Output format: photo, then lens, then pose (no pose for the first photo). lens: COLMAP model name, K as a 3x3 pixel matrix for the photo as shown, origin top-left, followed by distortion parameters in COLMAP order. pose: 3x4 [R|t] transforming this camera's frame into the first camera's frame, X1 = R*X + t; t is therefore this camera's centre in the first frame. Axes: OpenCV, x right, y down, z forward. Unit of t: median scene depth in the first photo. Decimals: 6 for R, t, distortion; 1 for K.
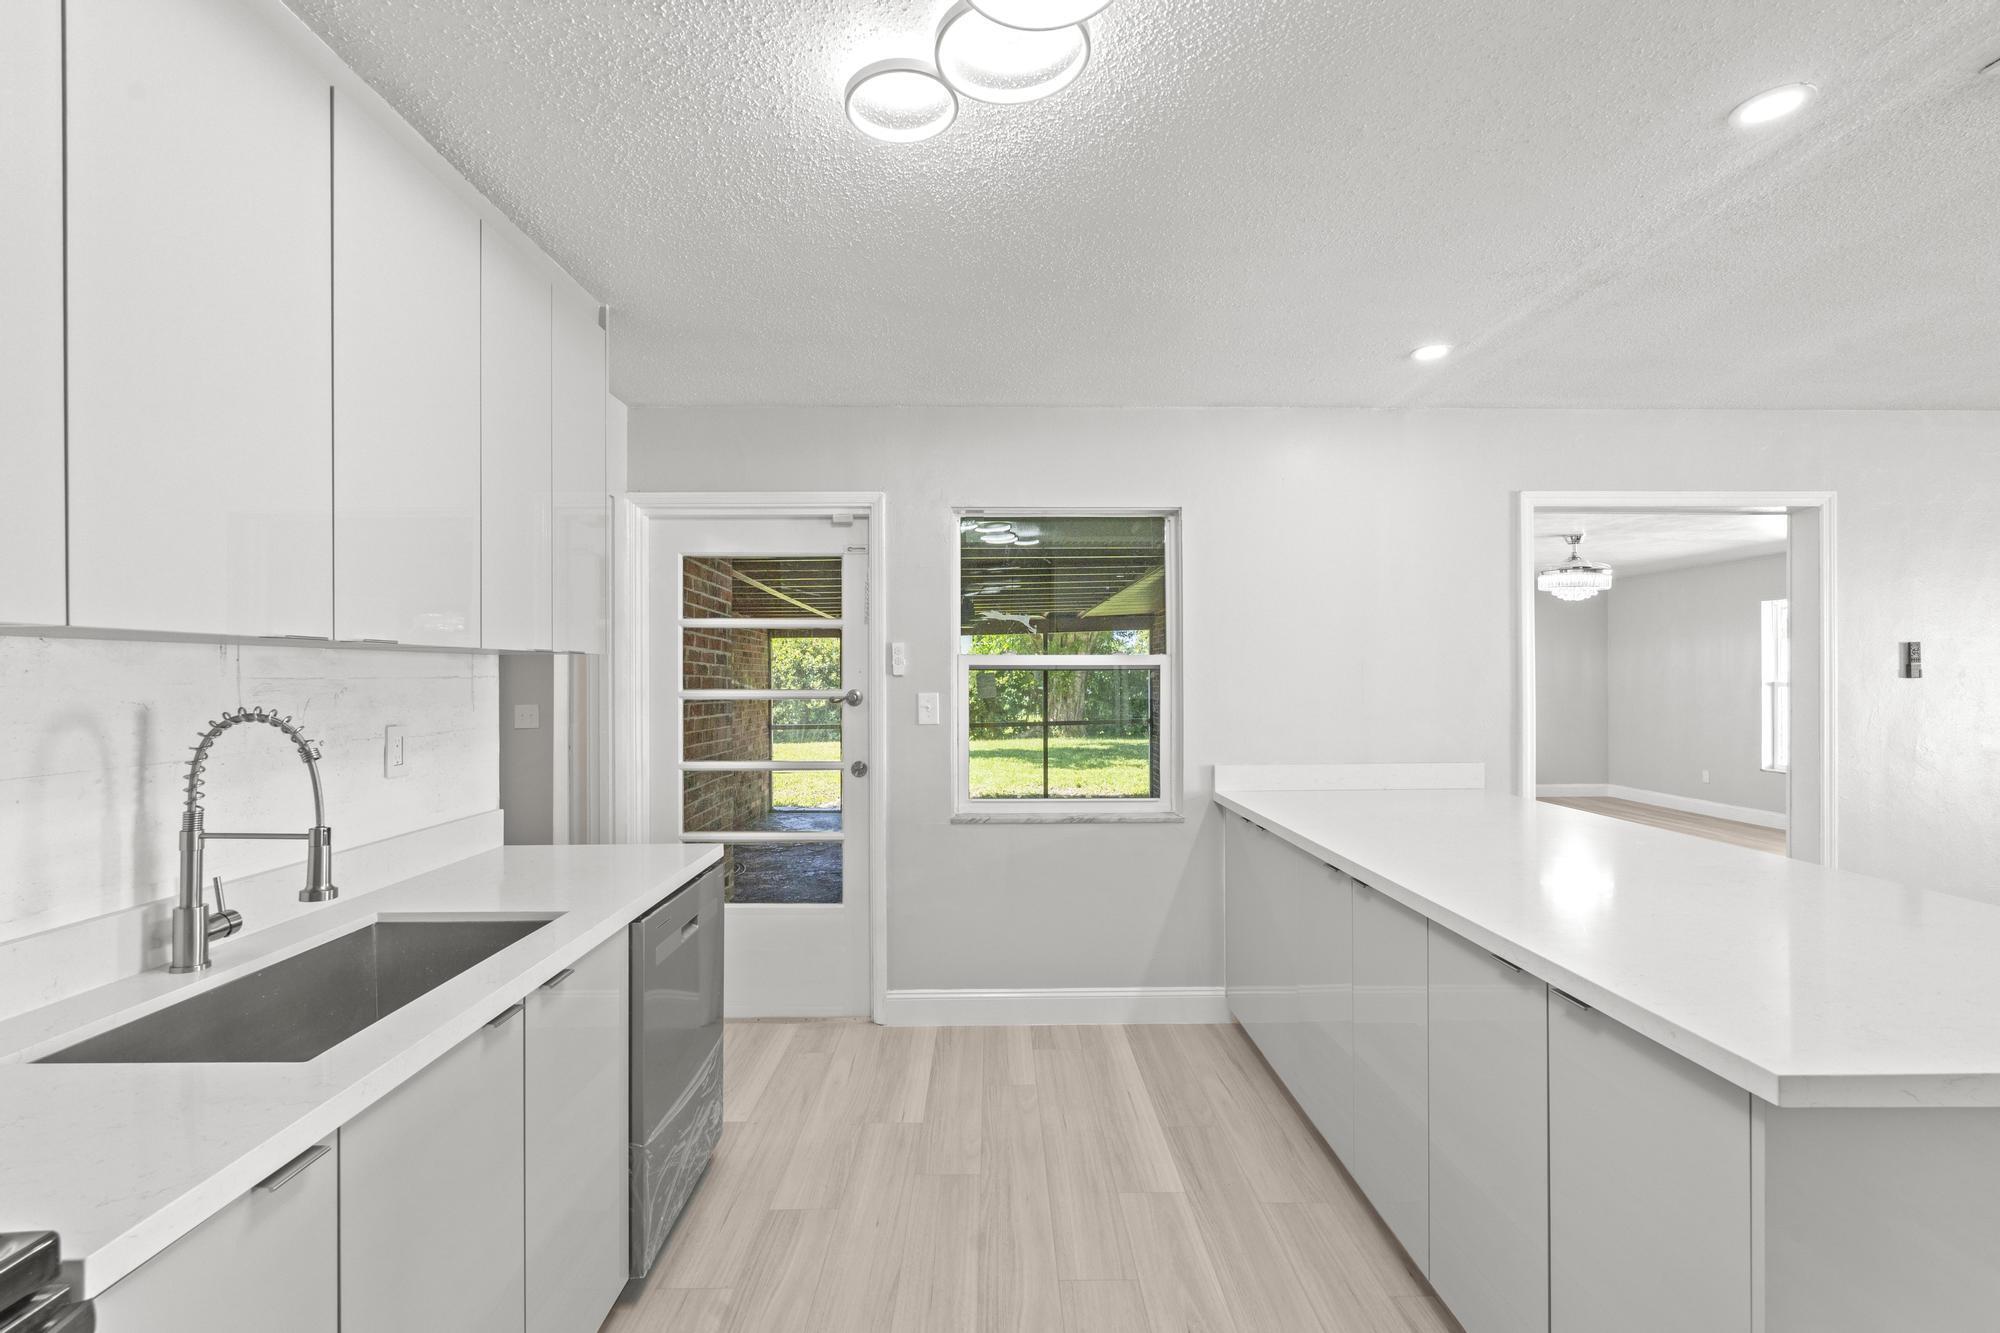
lens RADIAL K [[875.2, 0, 996.8], [0, 875.2, 668.3], [0, 0, 1]] dist [-0.001210, -0.000038]
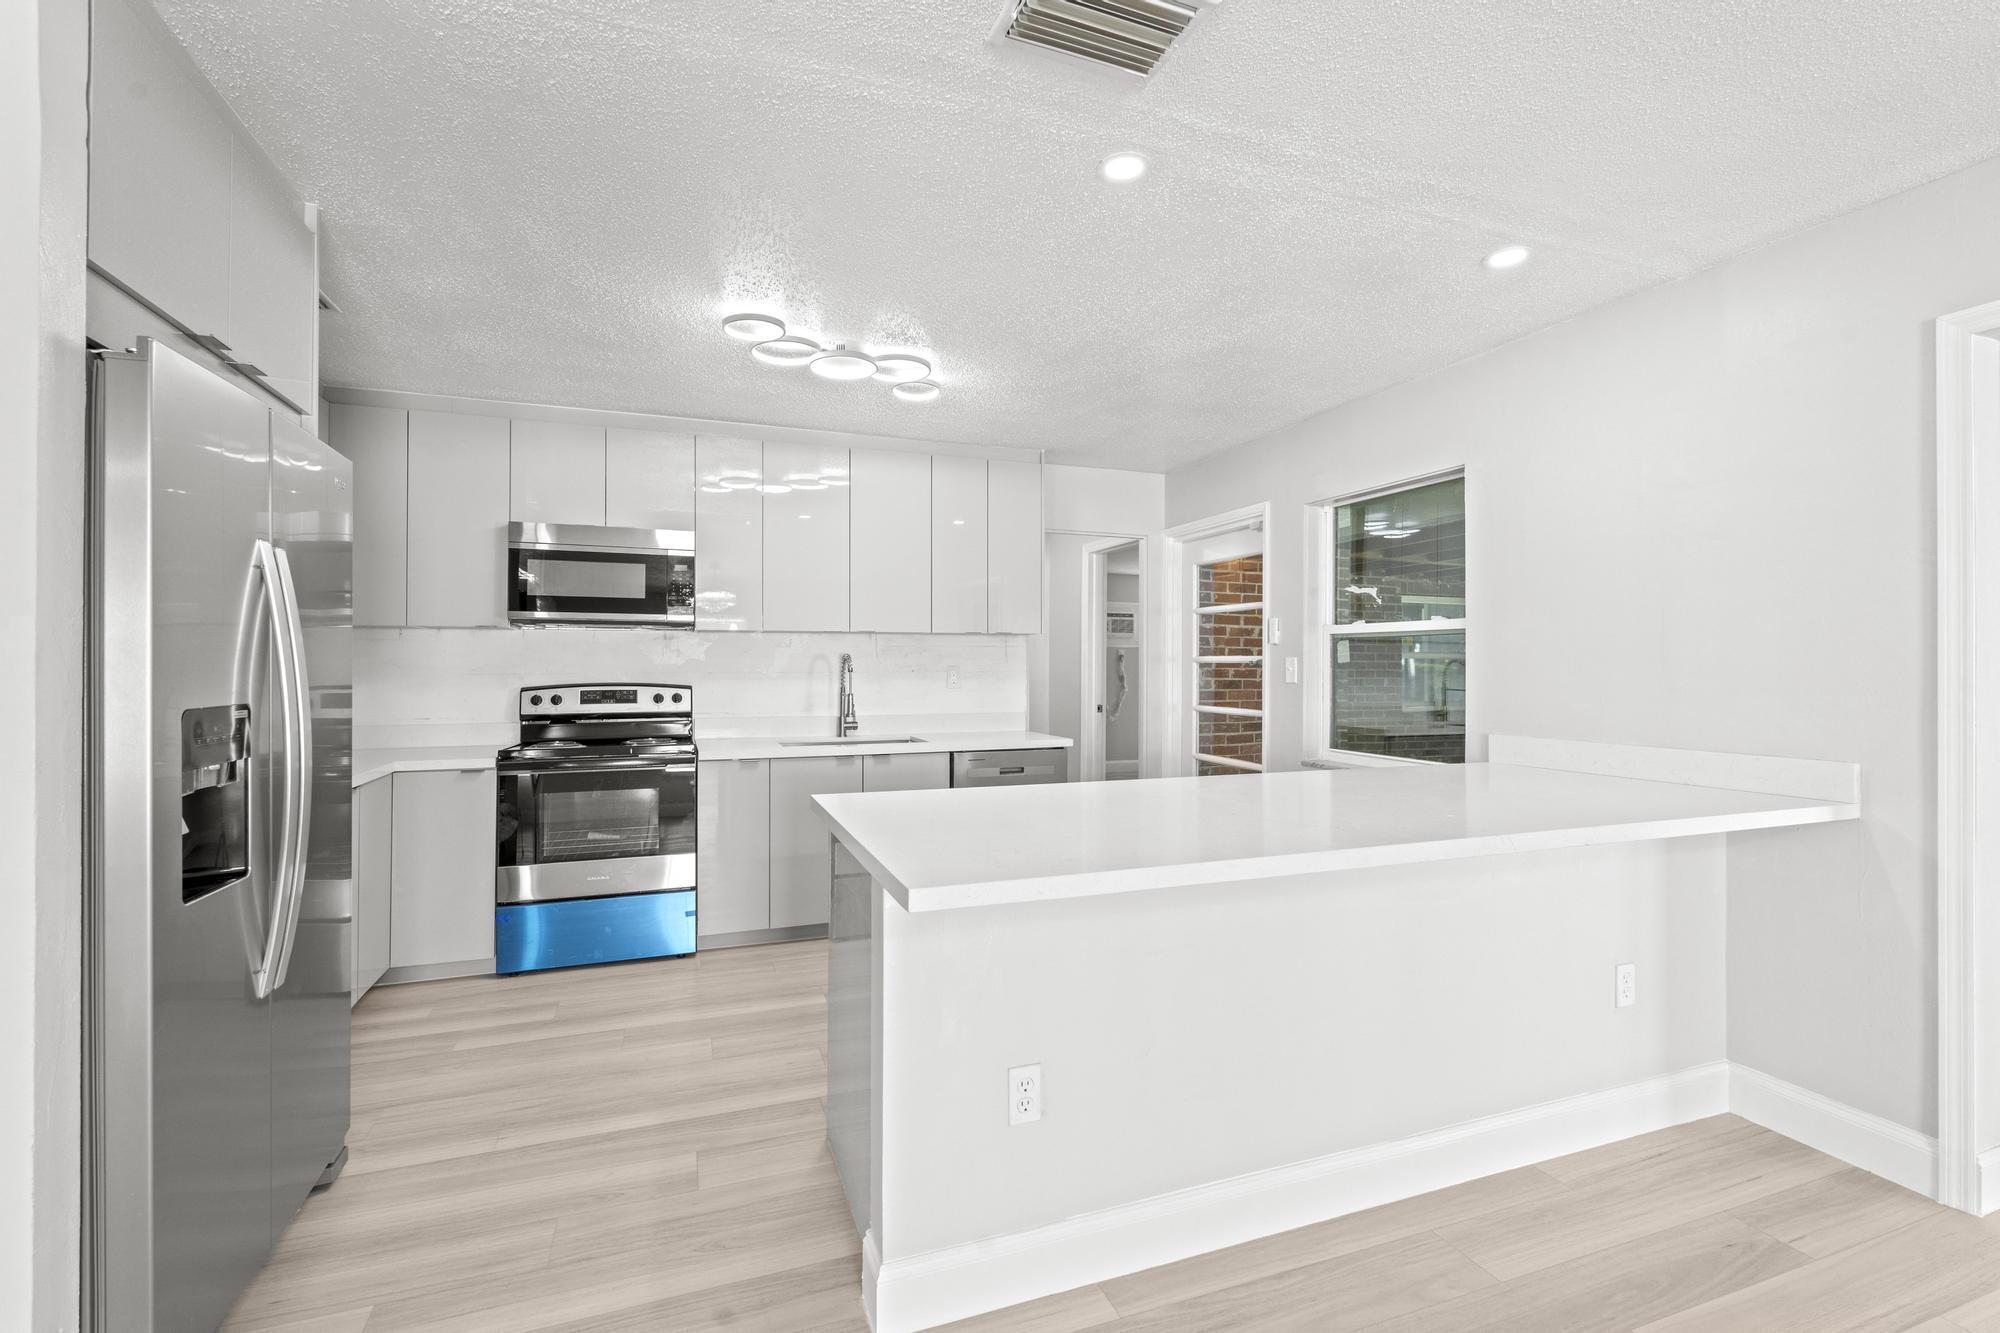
lens RADIAL K [[878.5, 0, 1003.8], [0, 878.5, 650.2], [0, 0, 1]] dist [-0.000018, -0.000230]
pose [[0.339915, -0.010954, -0.940392, 0.953913], [0.005357, 0.999938, -0.009711, 0.027400], [0.940441, -0.001737, 0.339953, 0.197729]]
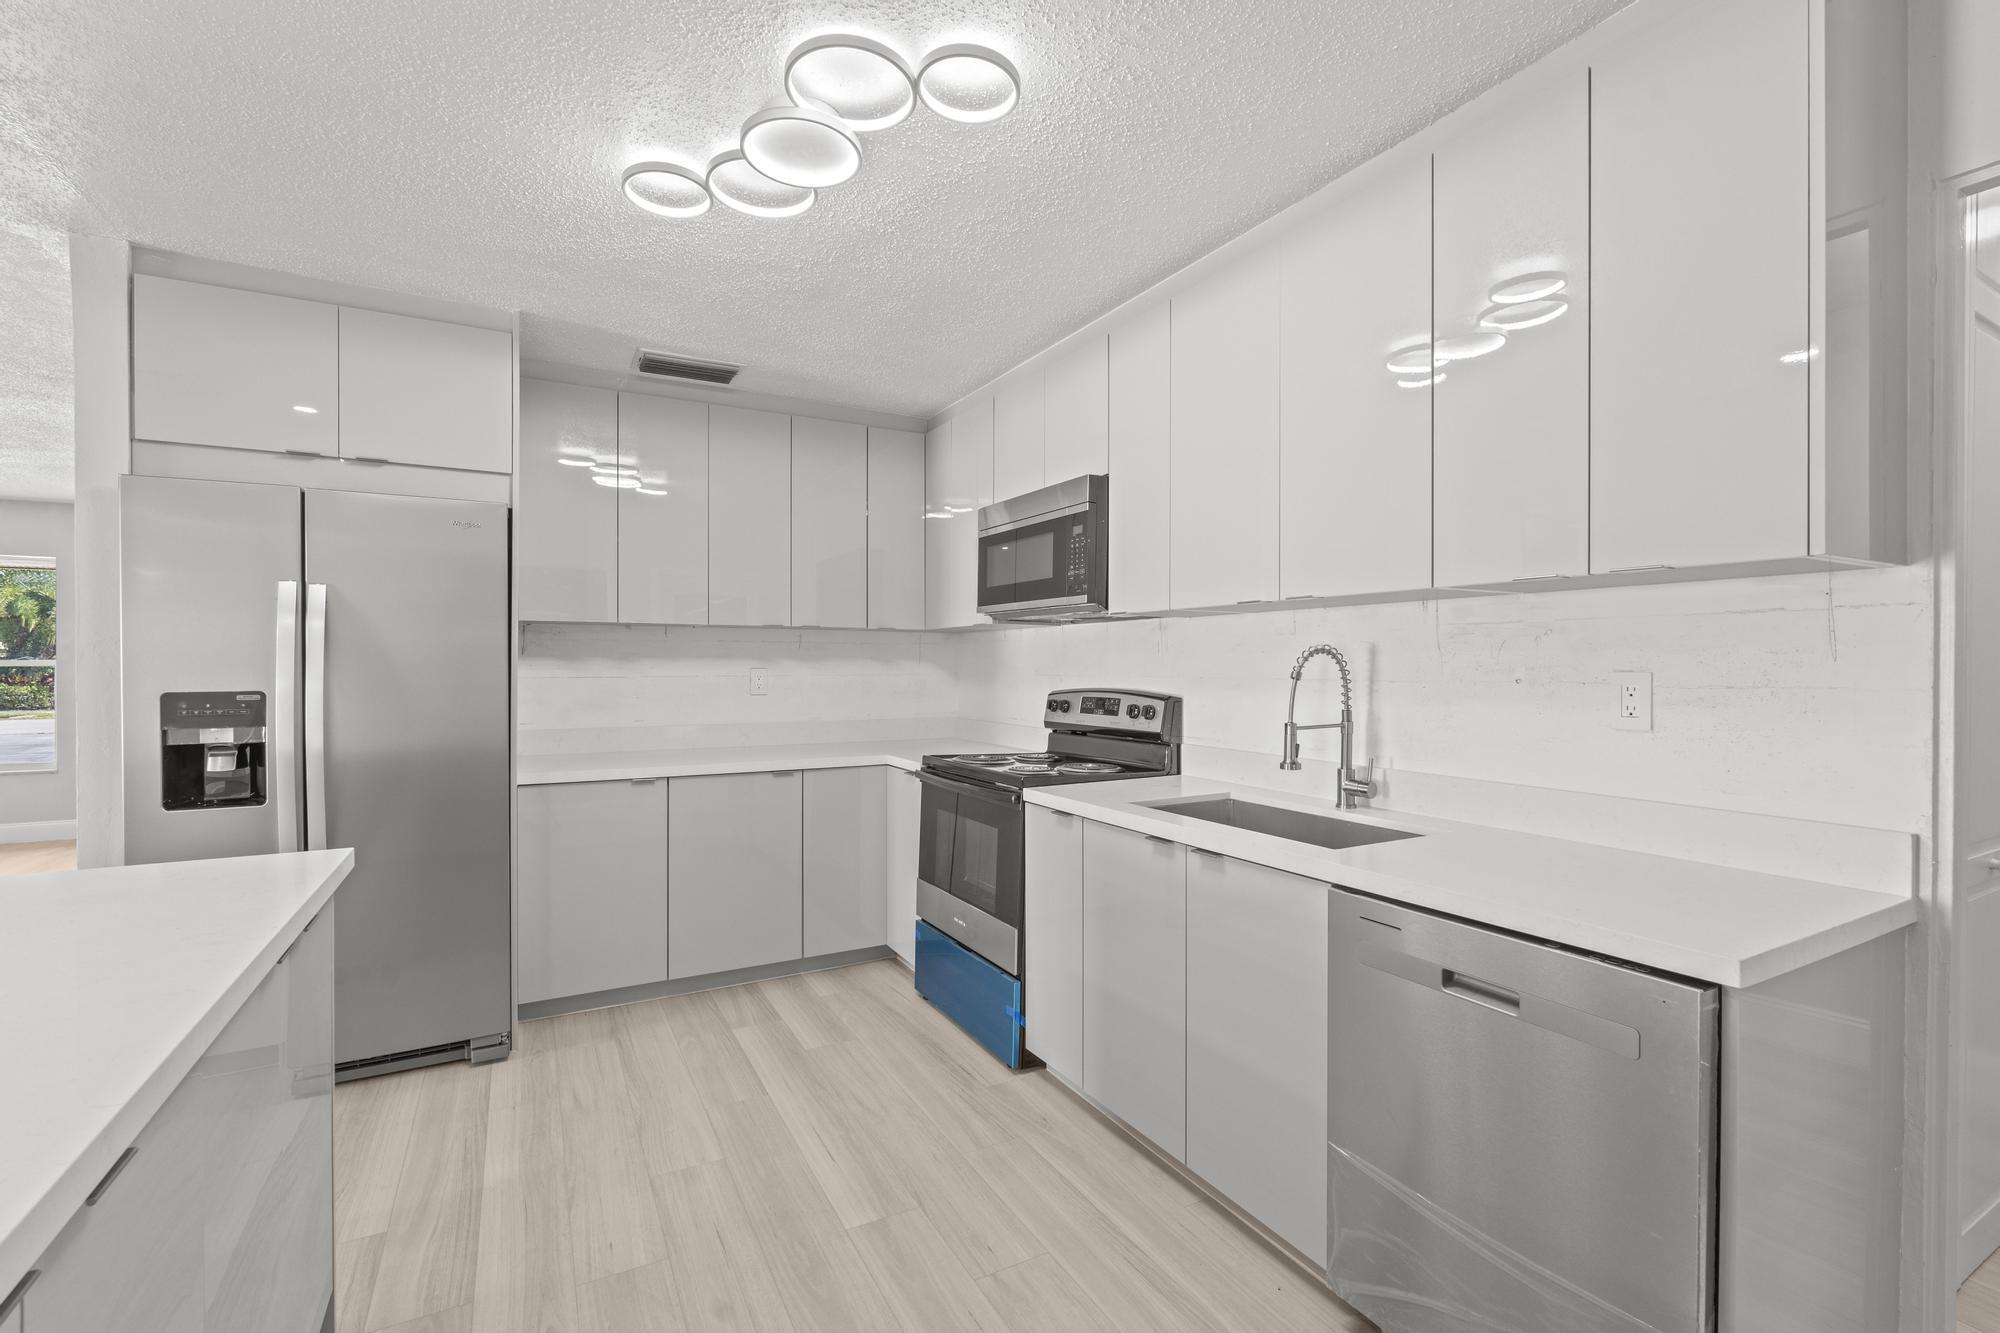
lens RADIAL K [[875.2, 0, 996.8], [0, 875.2, 668.3], [0, 0, 1]] dist [-0.001210, -0.000038]
pose [[-0.880096, 0.003265, -0.474785, 0.167108], [0.004479, 0.999989, -0.001425, 0.036895], [0.474775, -0.003381, -0.880101, 0.888953]]
